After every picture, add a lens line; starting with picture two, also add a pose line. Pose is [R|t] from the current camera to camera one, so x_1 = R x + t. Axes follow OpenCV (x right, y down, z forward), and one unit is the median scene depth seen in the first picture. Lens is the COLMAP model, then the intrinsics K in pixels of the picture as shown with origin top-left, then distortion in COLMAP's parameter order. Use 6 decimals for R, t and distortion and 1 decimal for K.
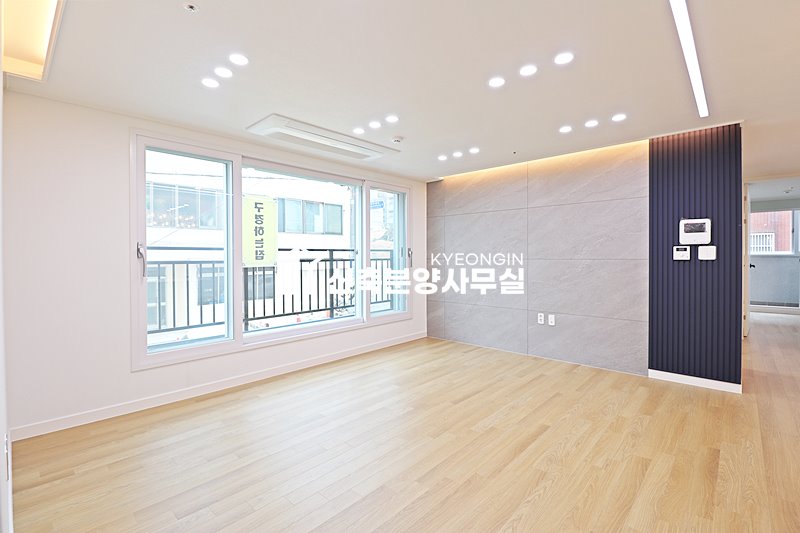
lens RADIAL K [[368.9, 0, 398.3], [0, 368.9, 259.3], [0, 0, 1]] dist [-0.001189, -0.012203]
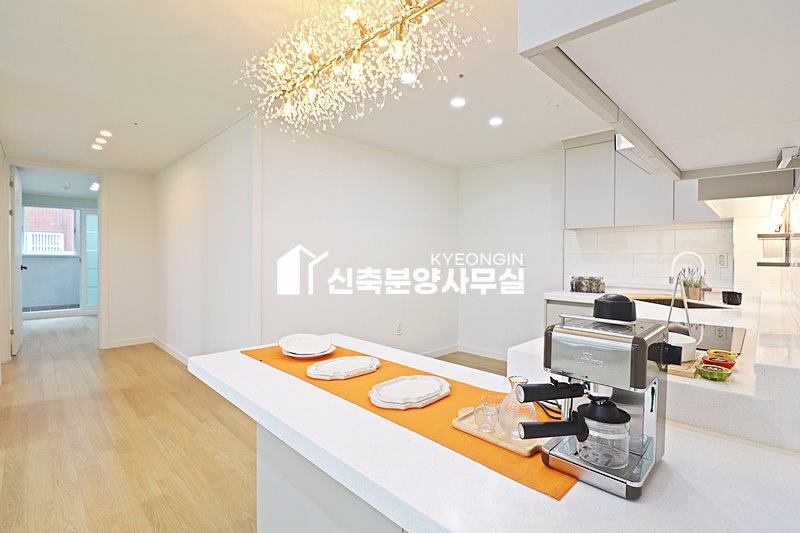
lens RADIAL K [[368.9, 0, 398.3], [0, 368.9, 259.3], [0, 0, 1]] dist [-0.001189, -0.012203]
pose [[0.038882, -0.001764, 0.999242, 0.280574], [0.003187, 0.999994, 0.001641, 0.000059], [-0.999239, 0.003121, 0.038887, 0.178495]]
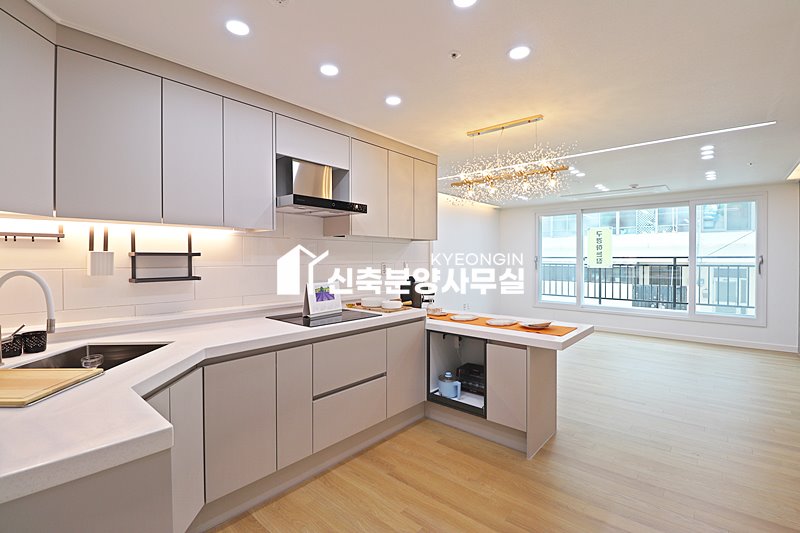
lens RADIAL K [[368.9, 0, 398.3], [0, 368.9, 259.3], [0, 0, 1]] dist [-0.001189, -0.012203]
pose [[0.025076, 0.008370, -0.999651, 1.486557], [-0.008835, 0.999928, 0.008150, -0.028344], [0.999646, 0.008628, 0.025148, 0.003375]]
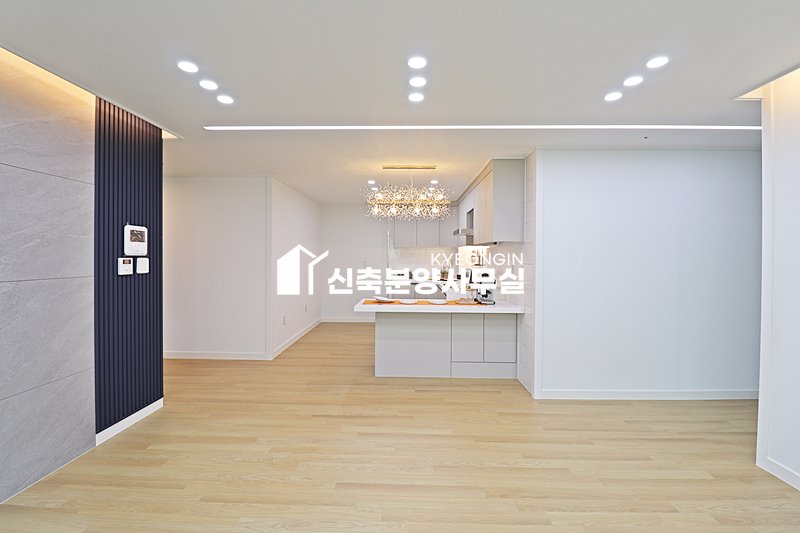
lens RADIAL K [[368.9, 0, 398.3], [0, 368.9, 259.3], [0, 0, 1]] dist [-0.001189, -0.012203]
pose [[-0.660065, -0.005062, 0.751191, -0.215737], [0.005139, 0.999923, 0.011254, -0.037925], [-0.751191, 0.011289, -0.659989, 1.070569]]
